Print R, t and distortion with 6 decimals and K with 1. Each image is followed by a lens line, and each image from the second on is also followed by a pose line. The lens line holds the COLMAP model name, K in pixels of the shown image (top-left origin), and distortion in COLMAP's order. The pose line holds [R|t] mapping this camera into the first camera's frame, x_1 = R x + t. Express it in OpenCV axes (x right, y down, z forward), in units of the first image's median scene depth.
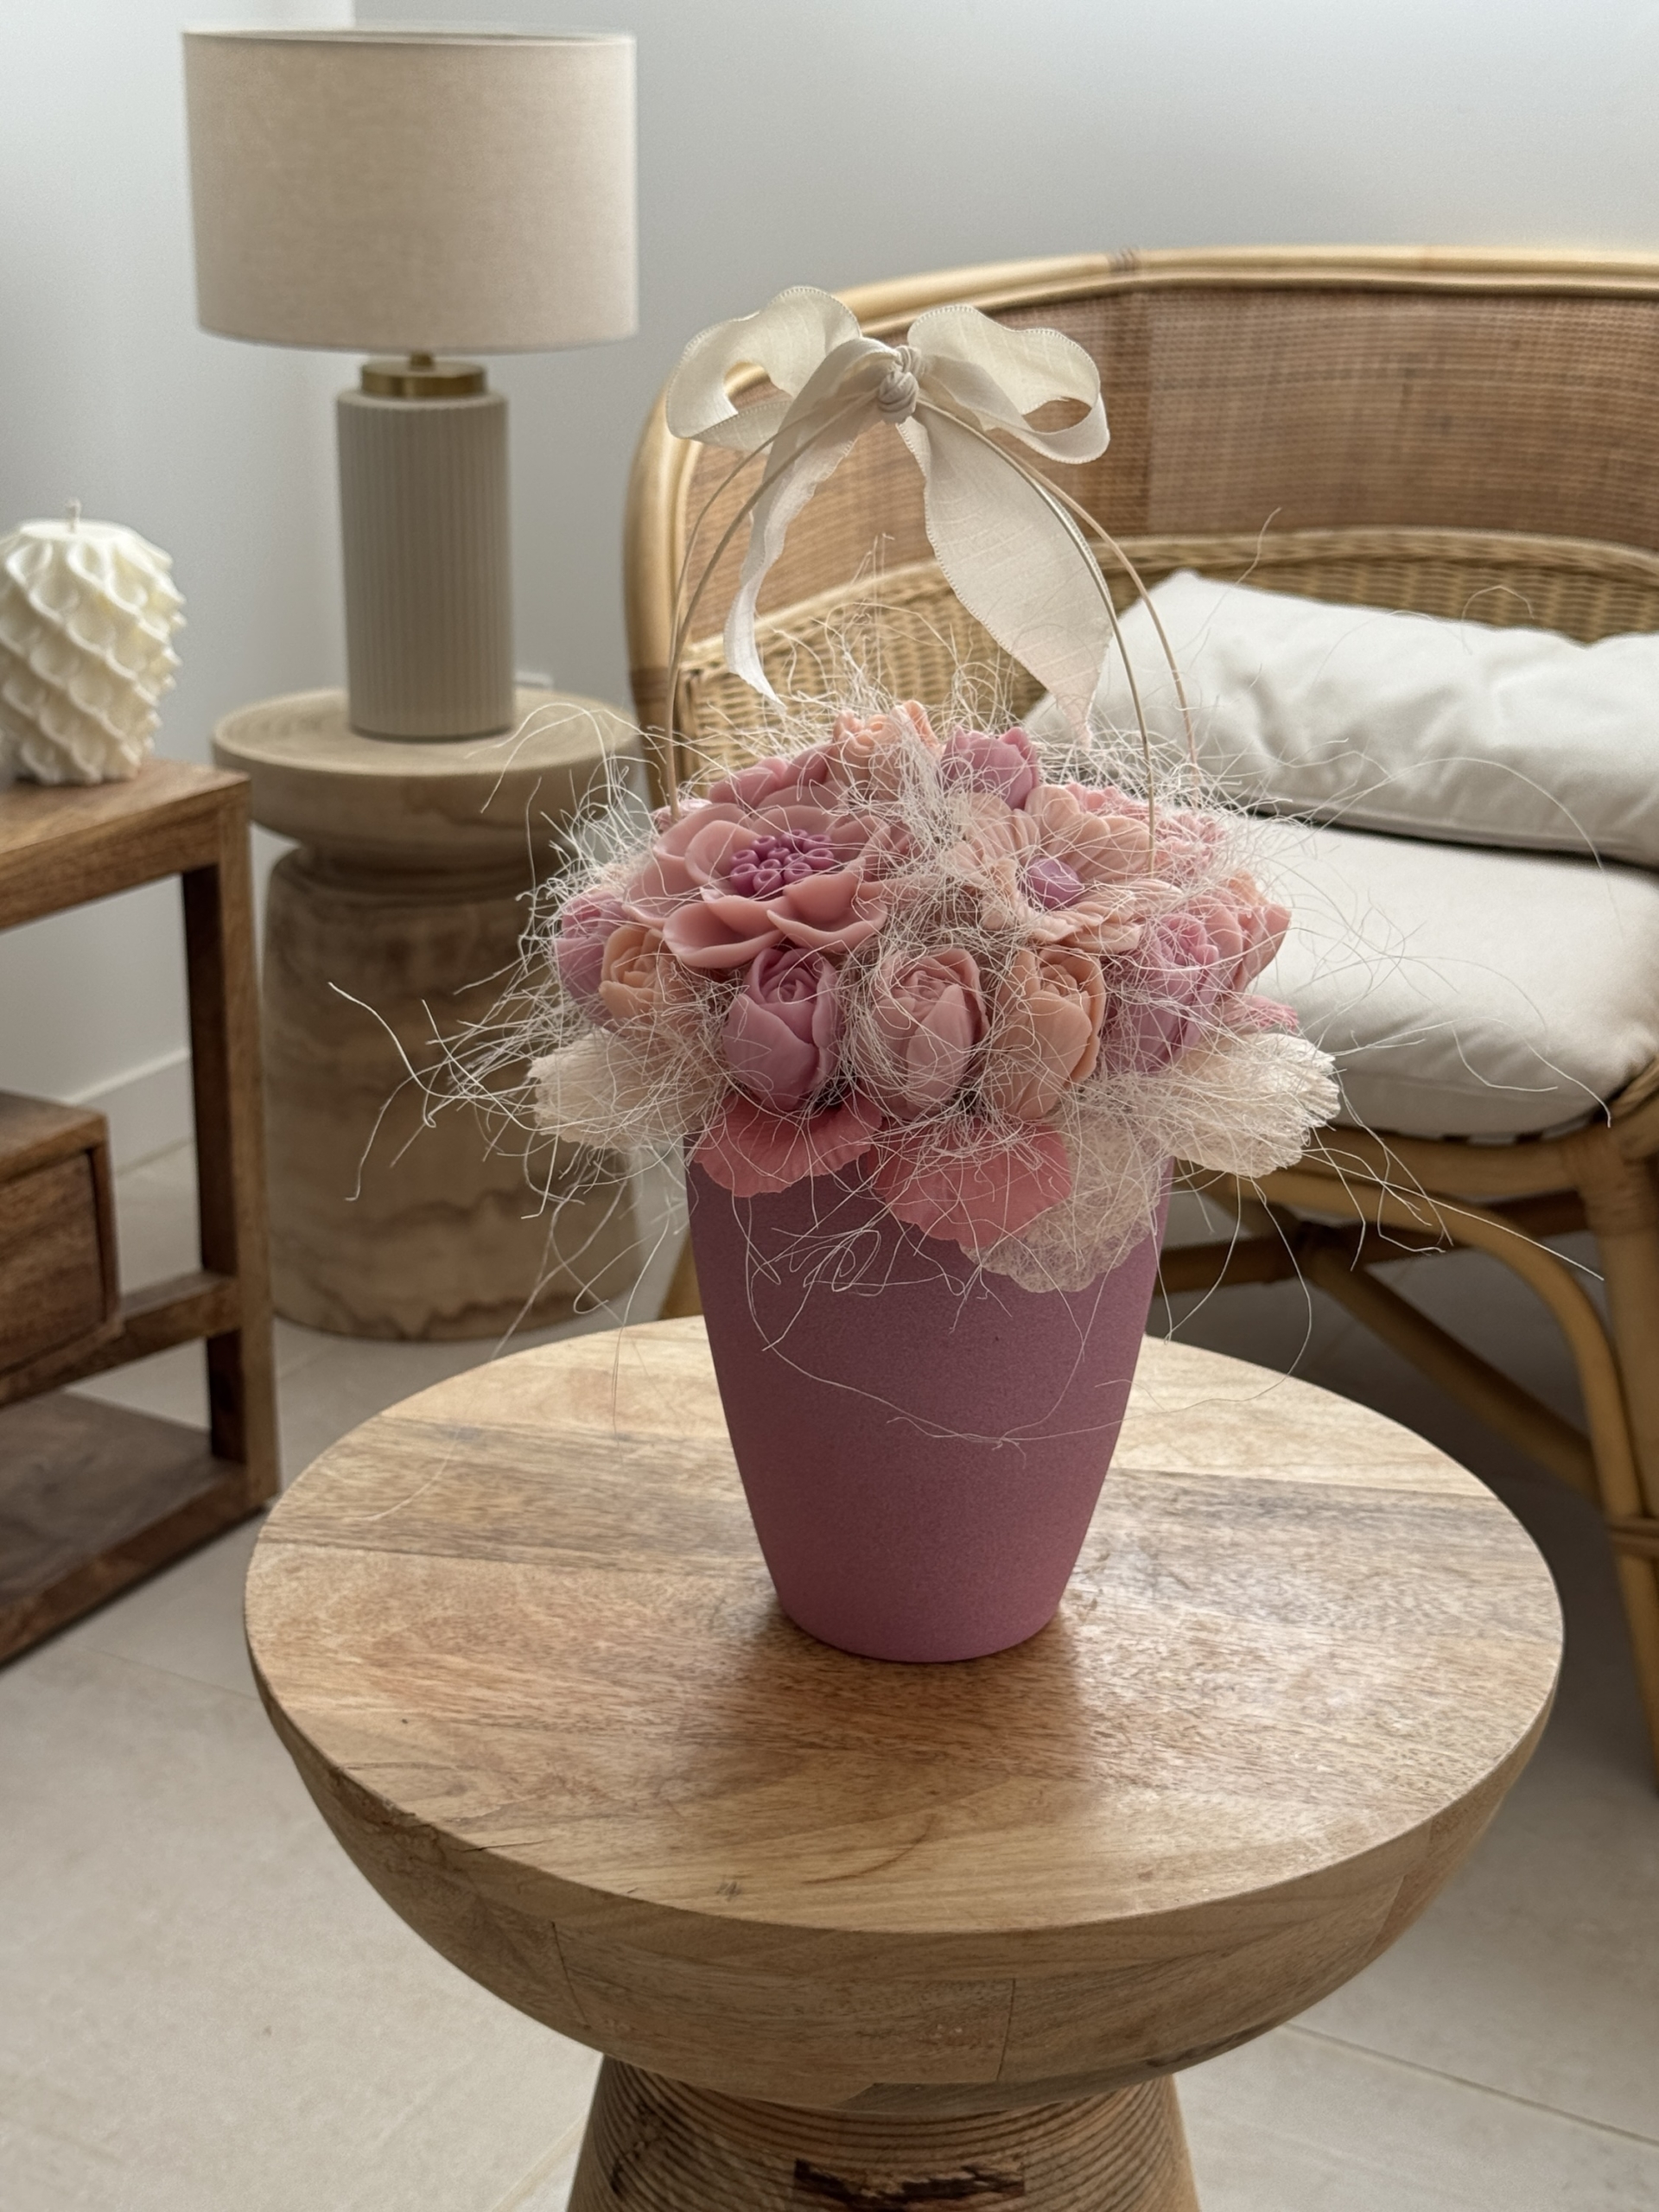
lens RADIAL K [[3163.9, 0, 831.8], [0, 3163.9, 1098.1], [0, 0, 1]] dist [0.129193, 0.000000]
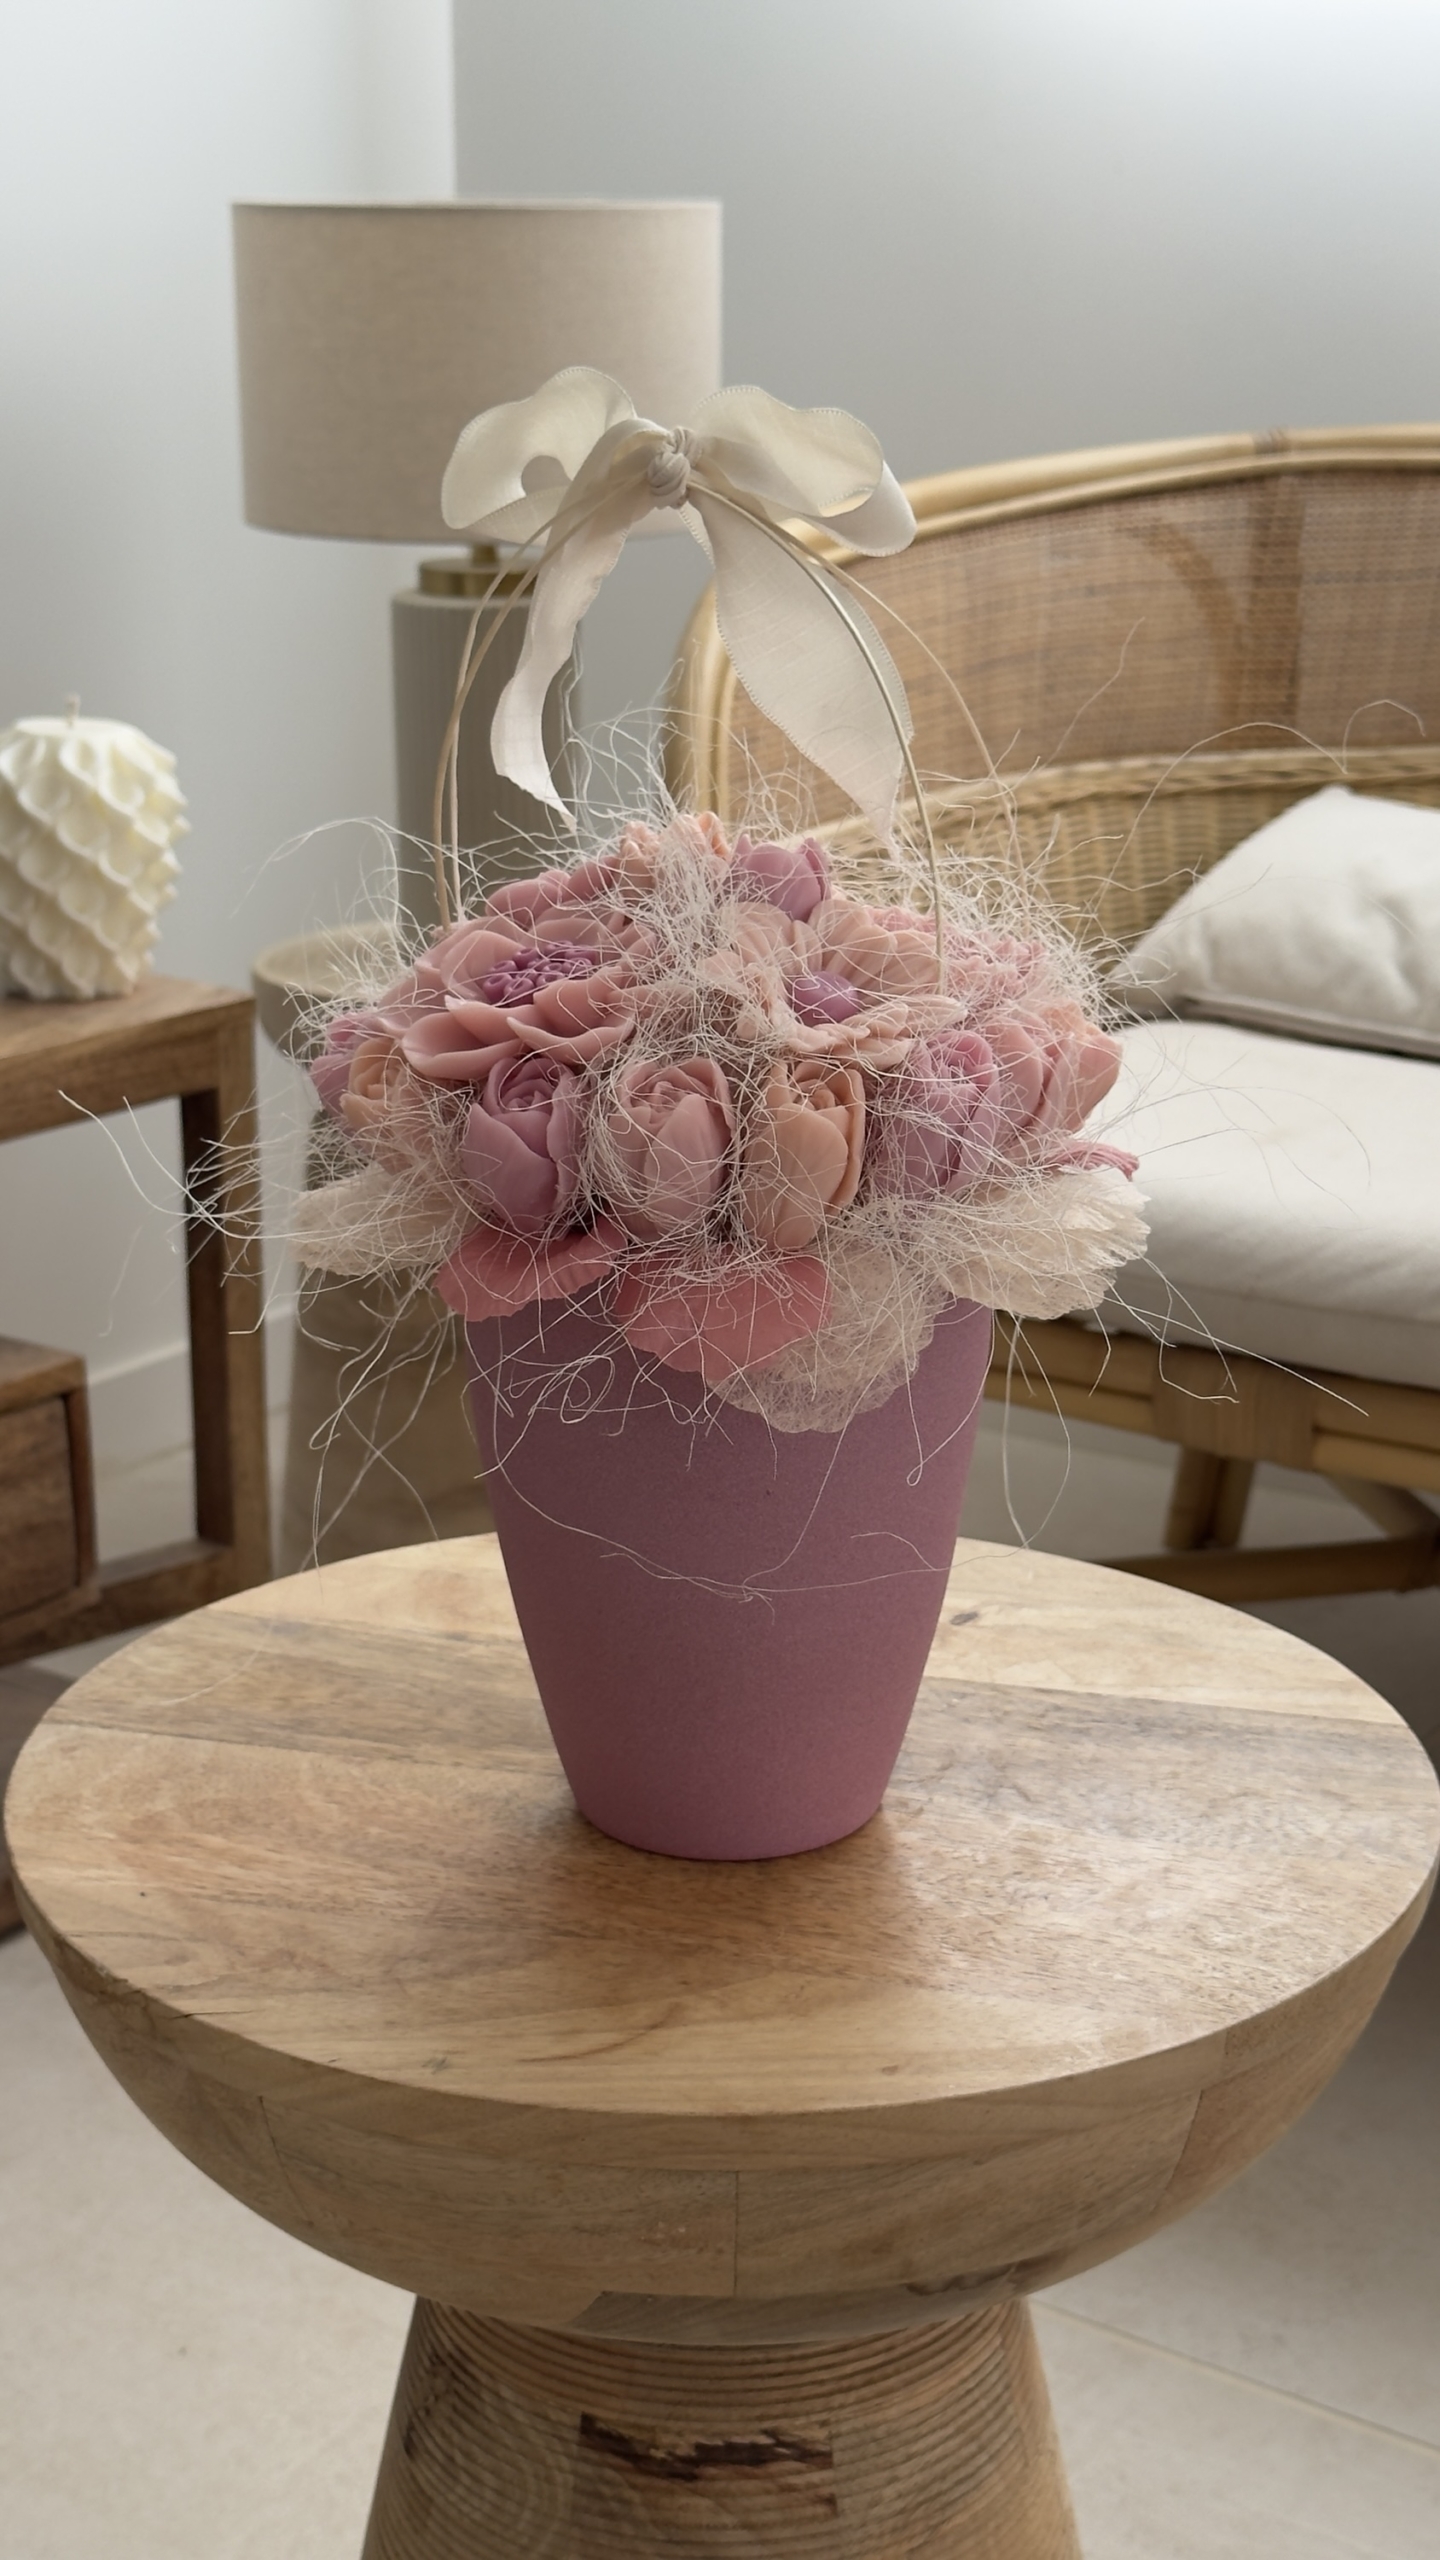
lens RADIAL K [[3658.7, 0, 718.7], [0, 3658.7, 1285.3], [0, 0, 1]] dist [0.131541, 0.000000]
pose [[0.993326, 0.017764, -0.113967, 0.142642], [-0.023424, 0.998548, -0.048518, 0.061111], [0.112939, 0.050864, 0.992299, -0.057299]]
